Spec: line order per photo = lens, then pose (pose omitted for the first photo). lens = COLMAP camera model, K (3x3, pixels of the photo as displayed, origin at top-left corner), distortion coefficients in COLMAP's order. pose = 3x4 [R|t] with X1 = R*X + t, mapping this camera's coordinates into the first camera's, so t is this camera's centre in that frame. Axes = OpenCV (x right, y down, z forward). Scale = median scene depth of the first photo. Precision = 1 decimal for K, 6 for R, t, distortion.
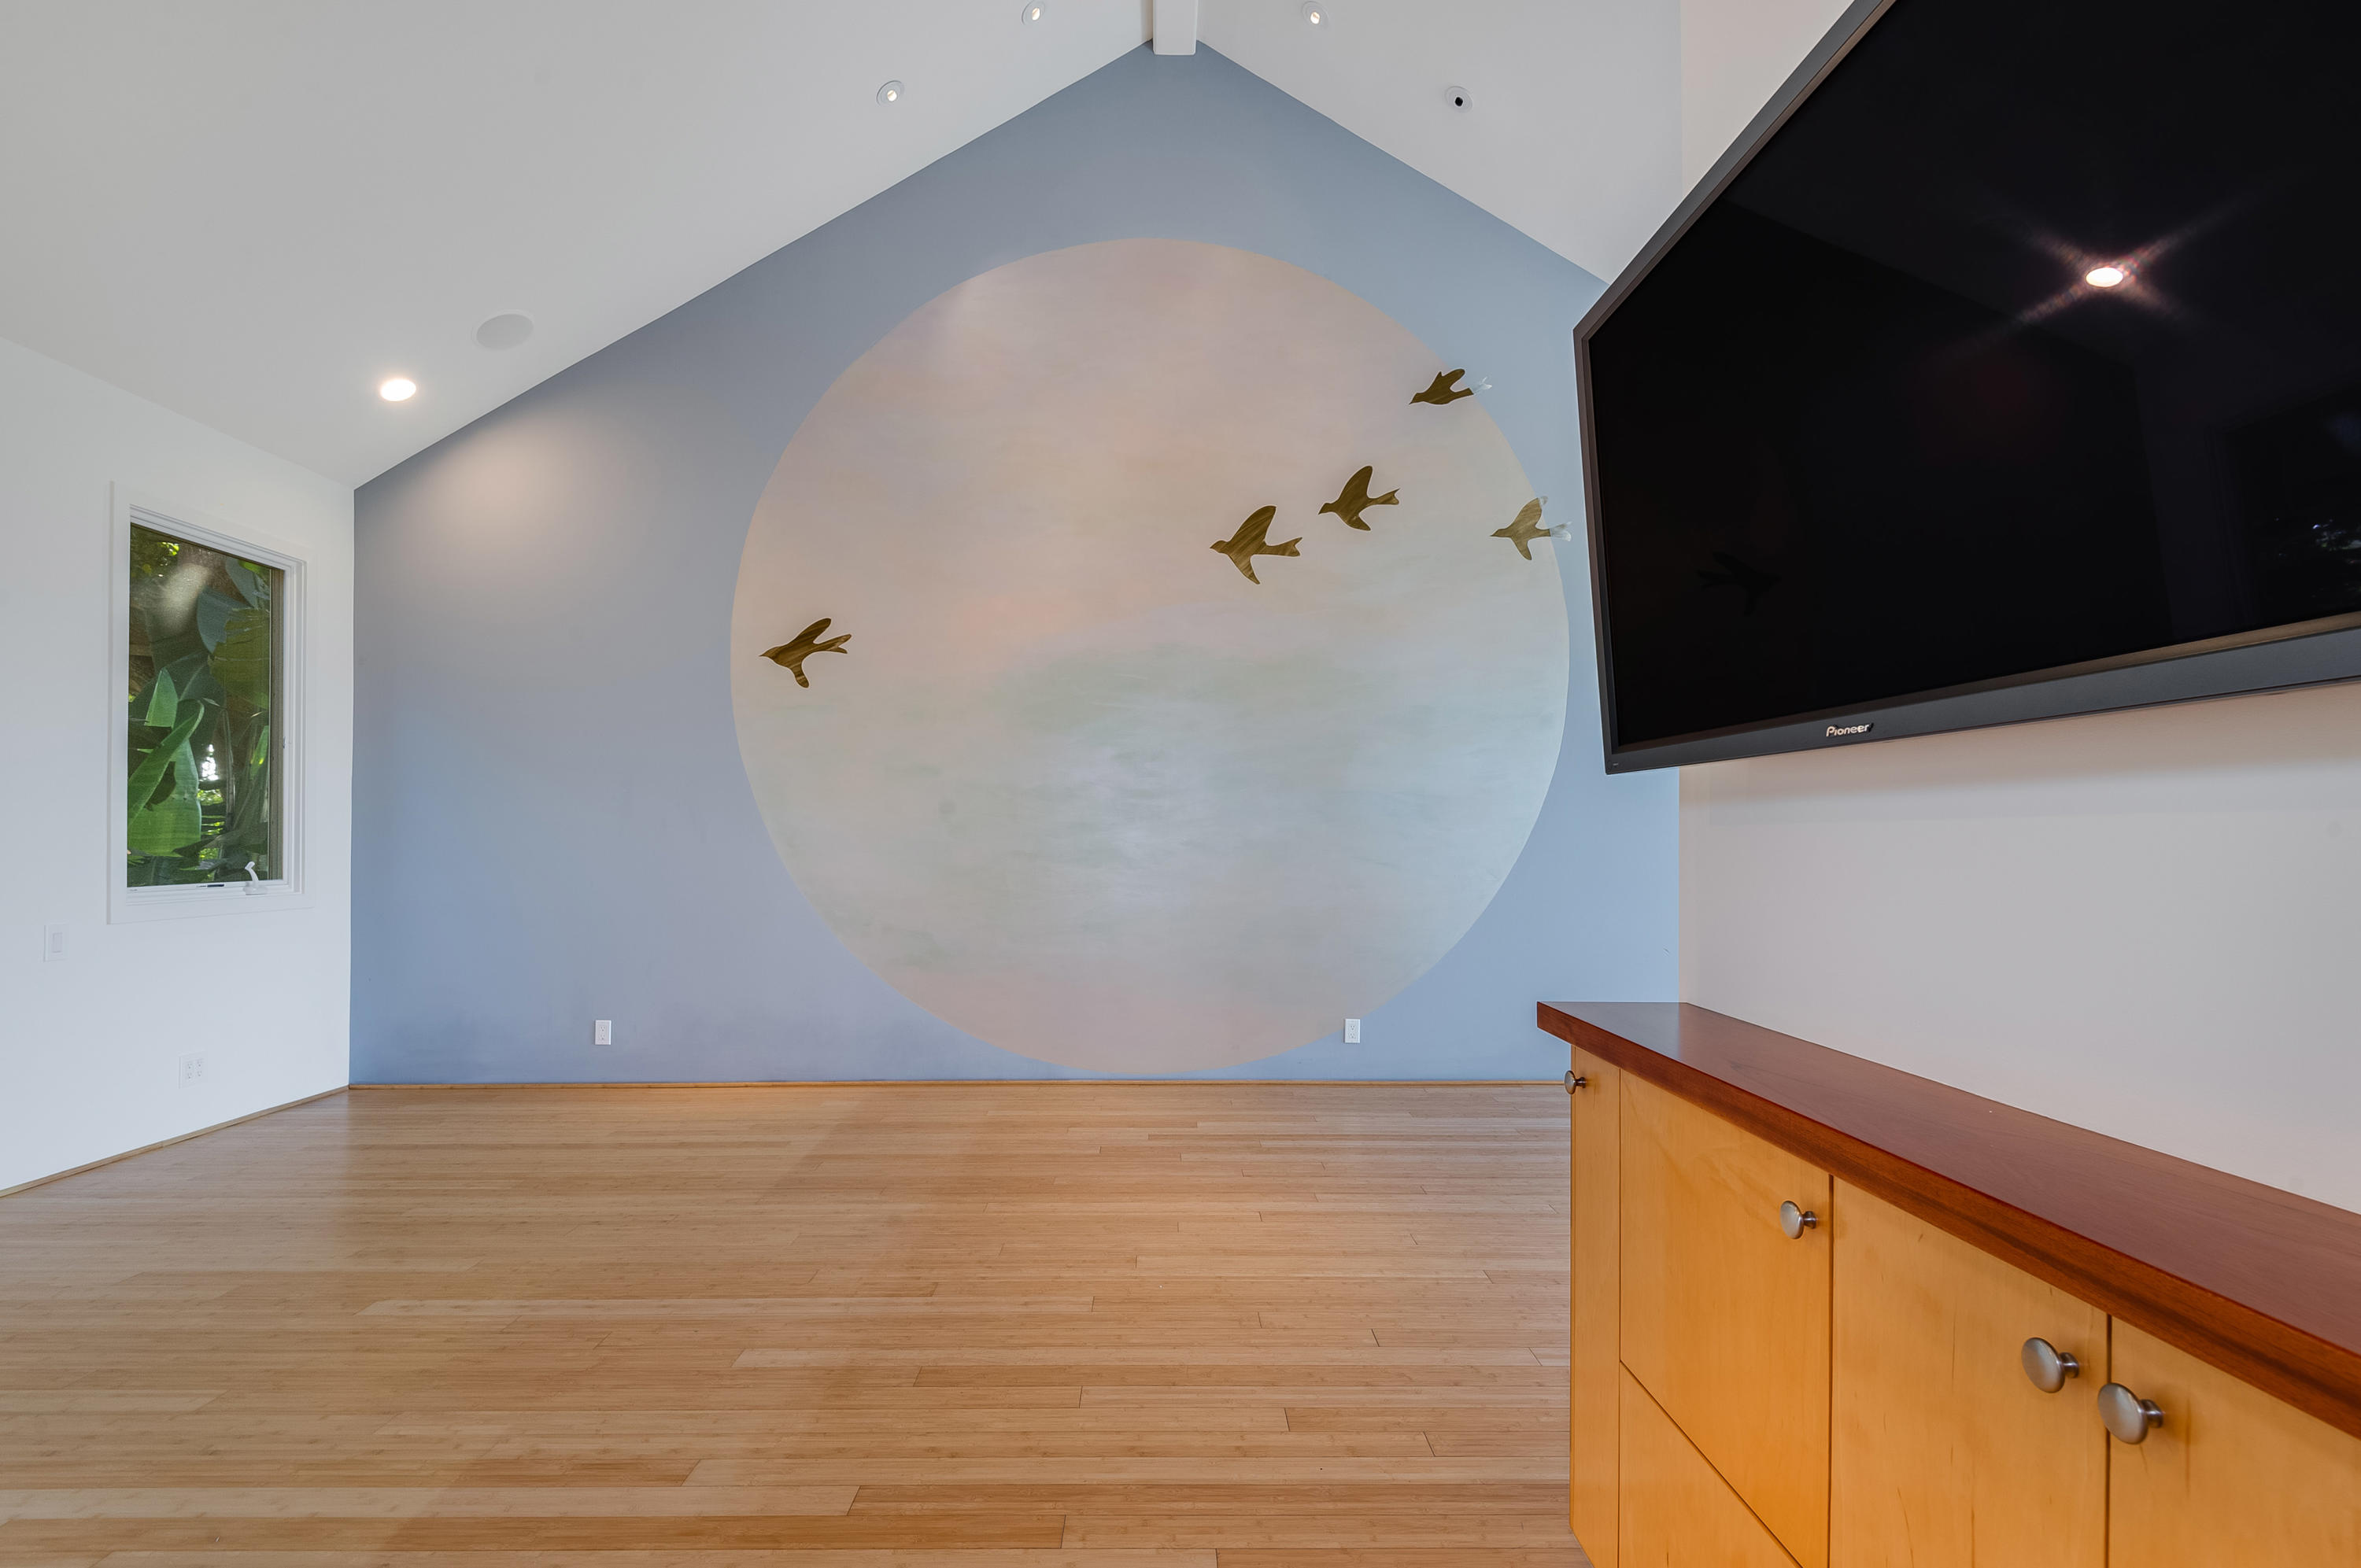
lens RADIAL K [[1089.8, 0, 1171.6], [0, 1089.8, 824.7], [0, 0, 1]] dist [0.020133, -0.010767]
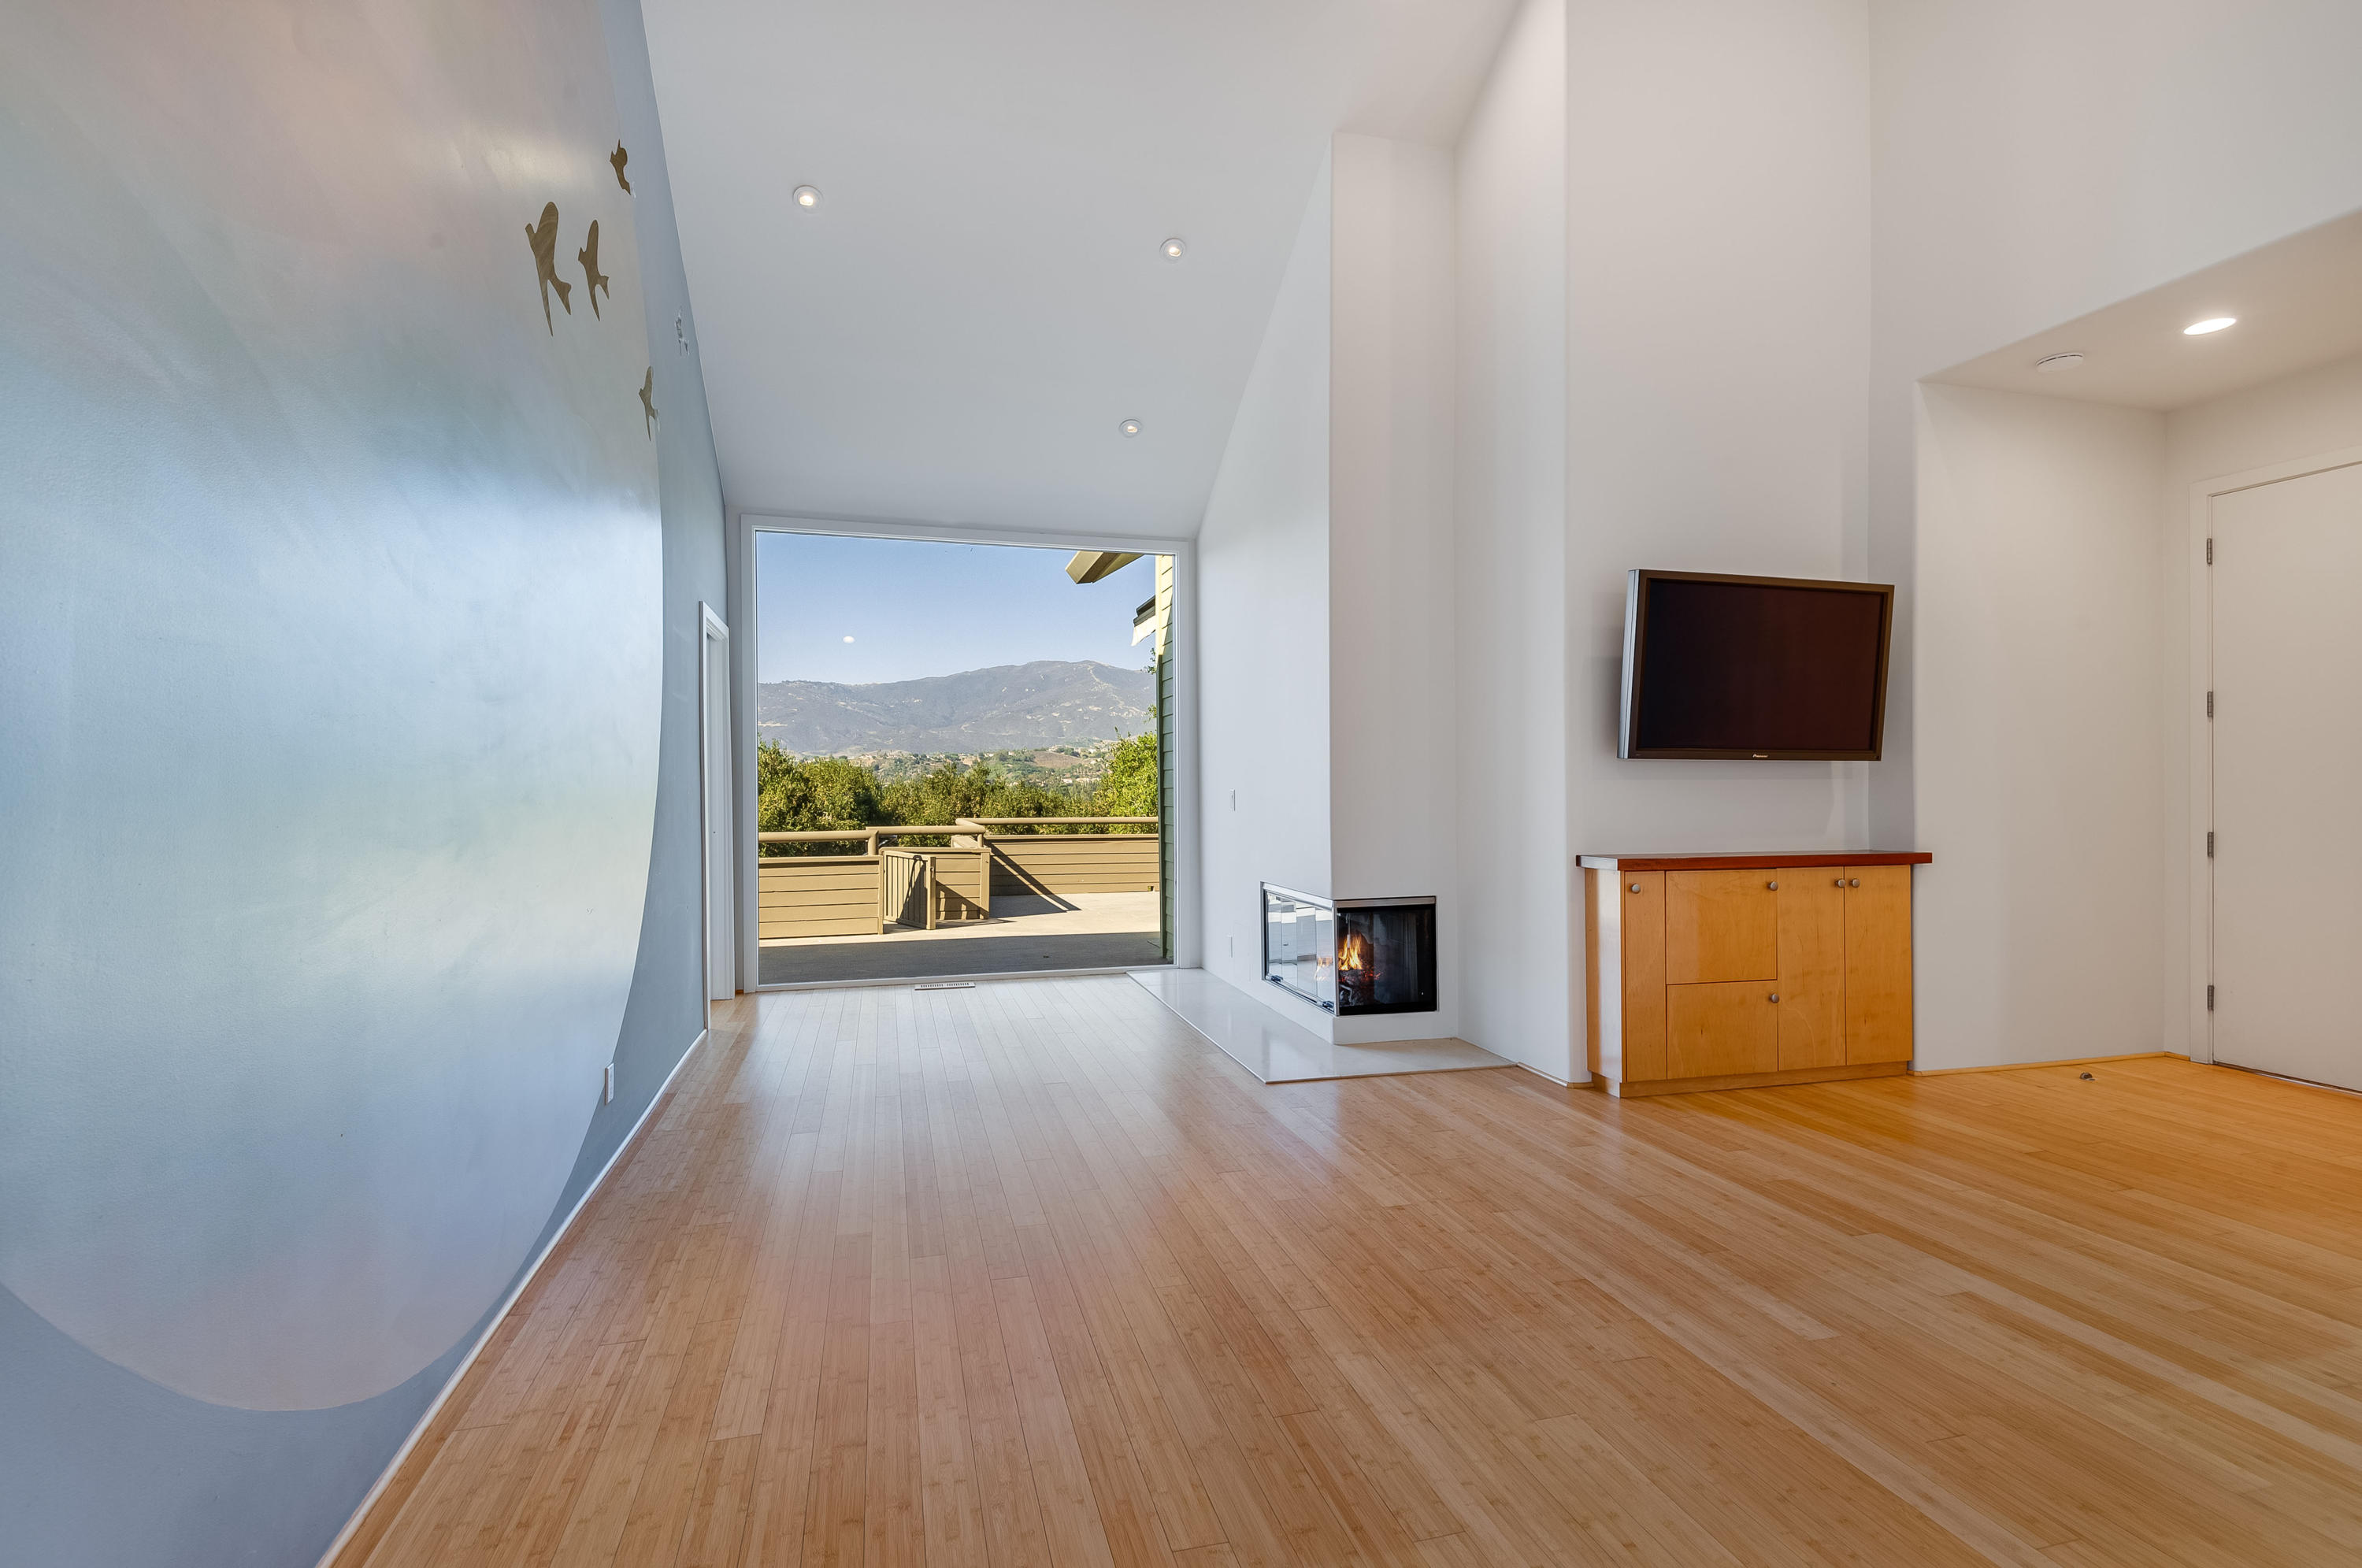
lens RADIAL K [[1090.4, 0, 1161.4], [0, 1090.4, 797.8], [0, 0, 1]] dist [0.020133, -0.010767]
pose [[-0.232121, -0.011636, 0.972617, -1.094655], [-0.006012, 0.999927, 0.010528, 0.015091], [-0.972668, -0.003404, -0.232174, 1.653633]]
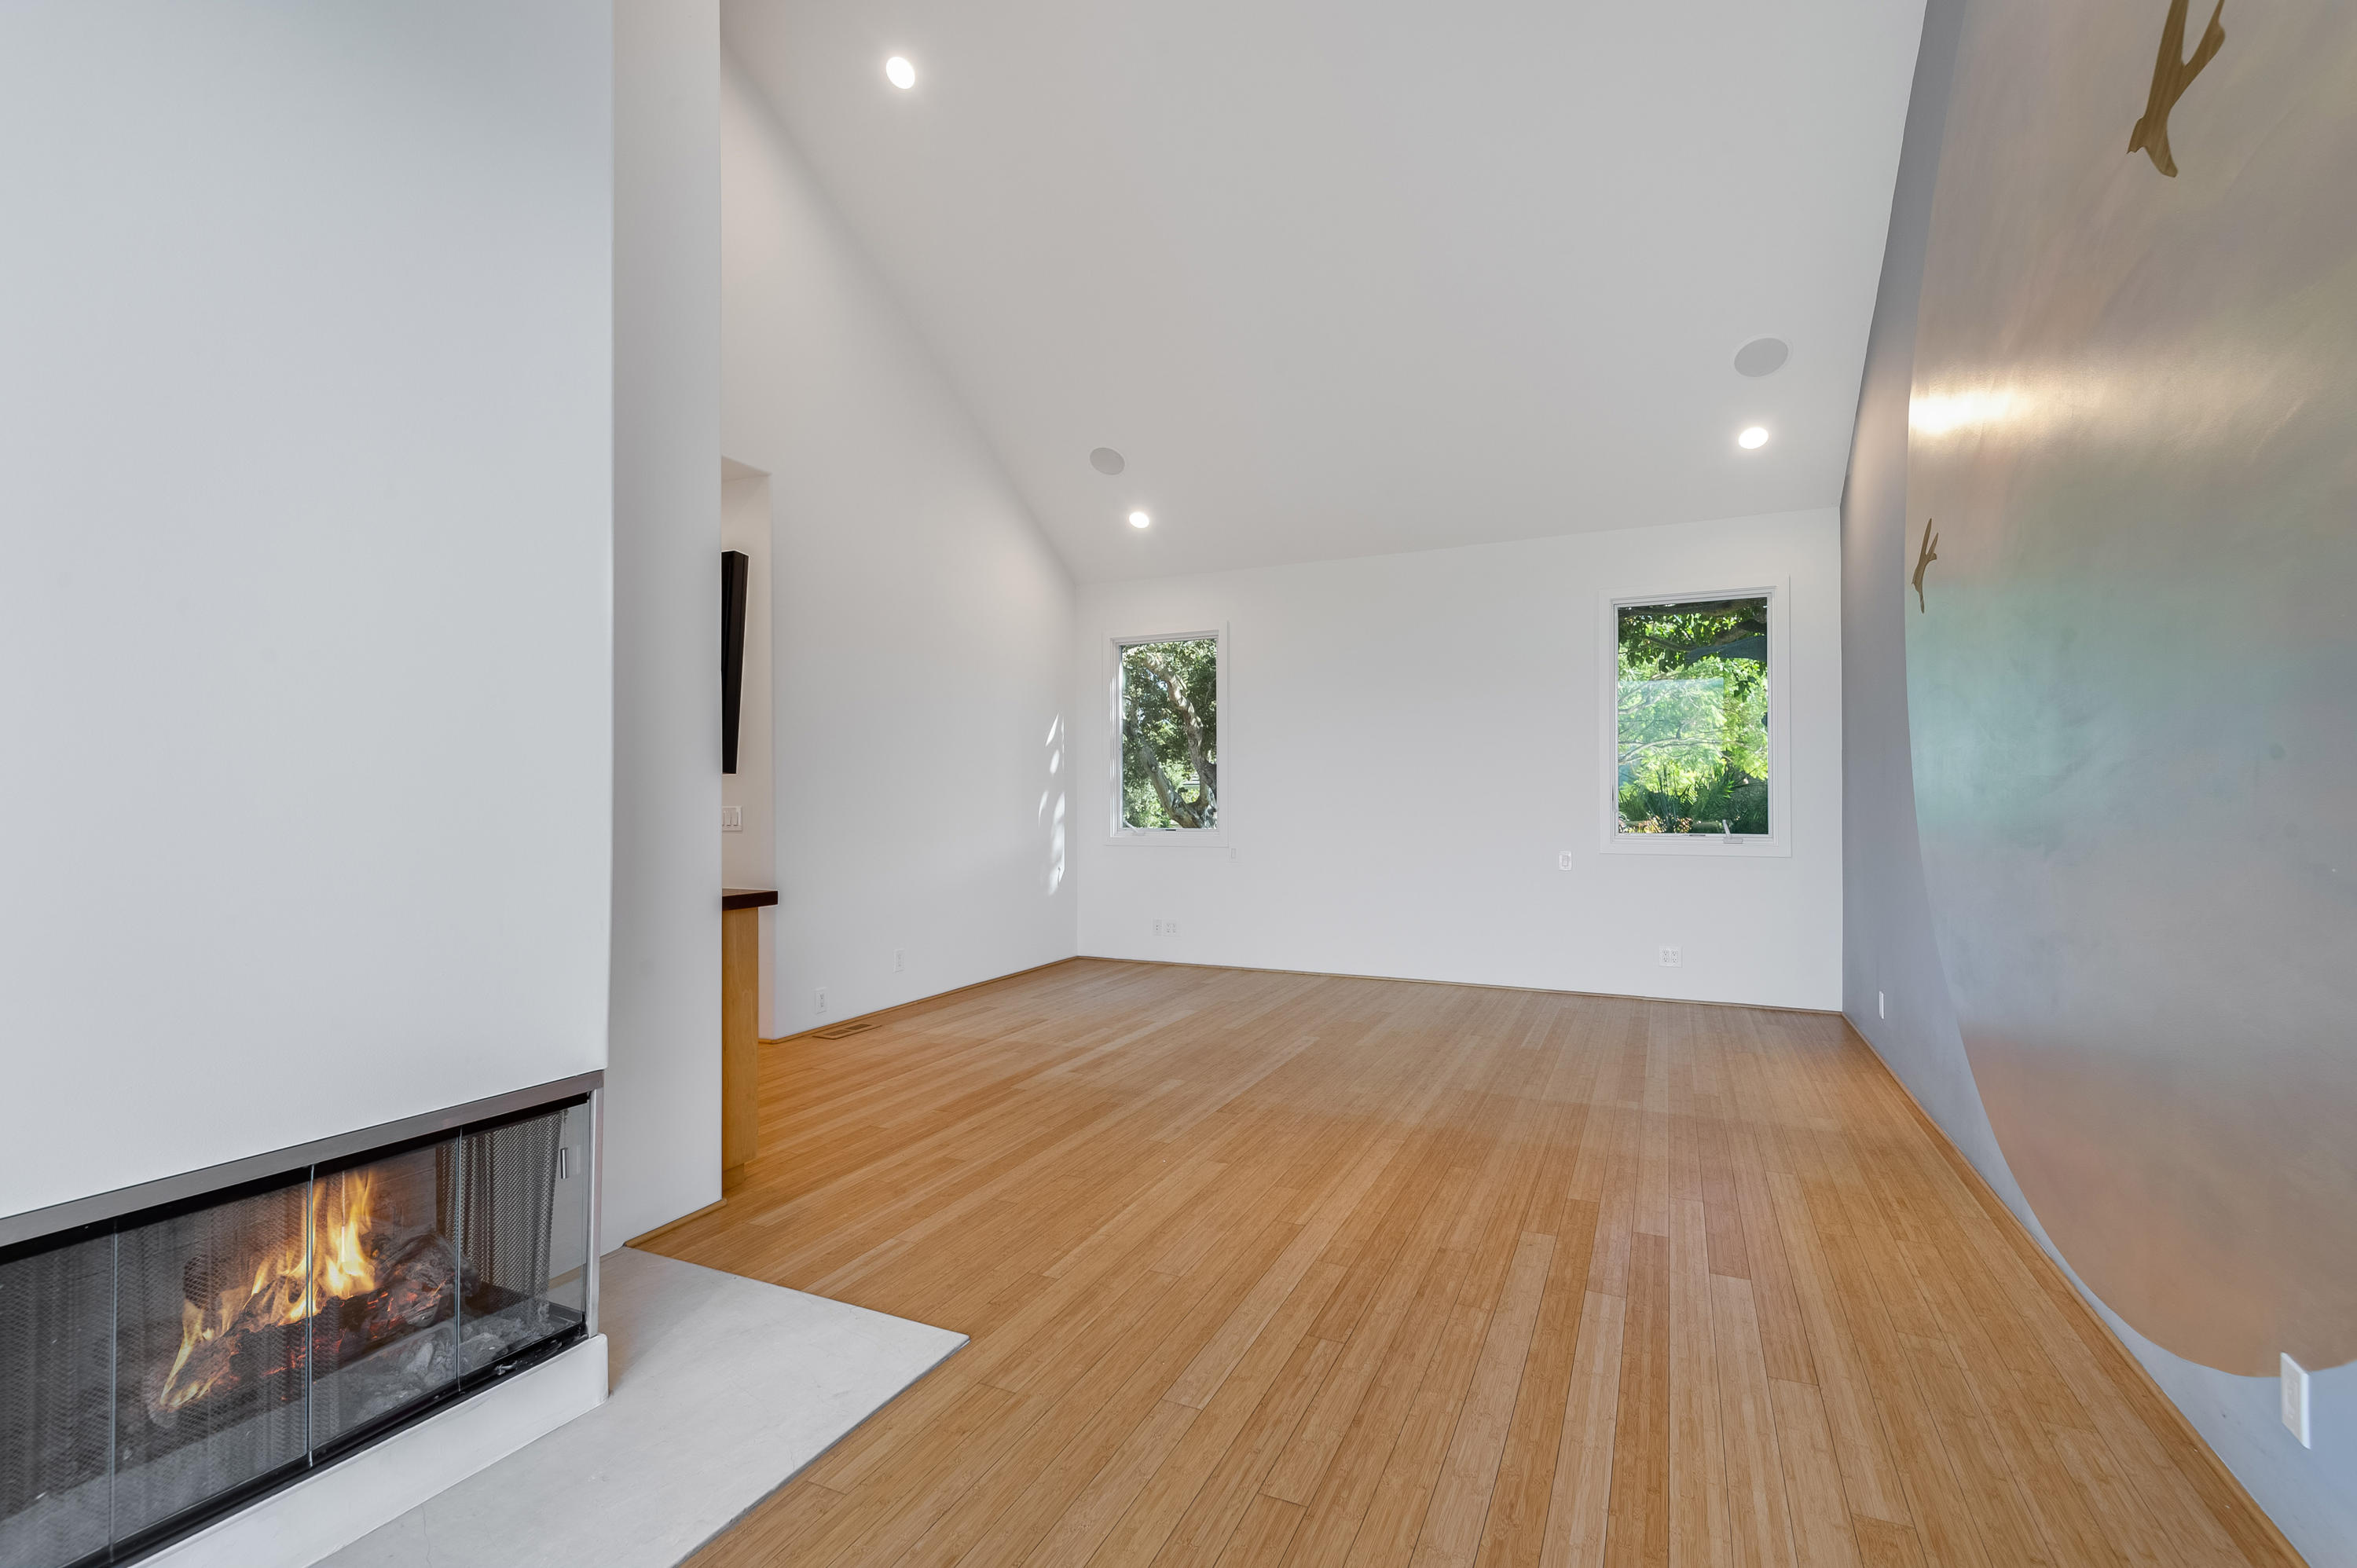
lens RADIAL K [[1088.1, 0, 1175.7], [0, 1088.1, 779.6], [0, 0, 1]] dist [0.020133, -0.010767]
pose [[-0.425130, -0.016181, -0.904987, 1.209158], [0.009524, 0.999705, -0.022348, 0.014729], [0.905082, -0.018120, -0.424851, 1.671676]]
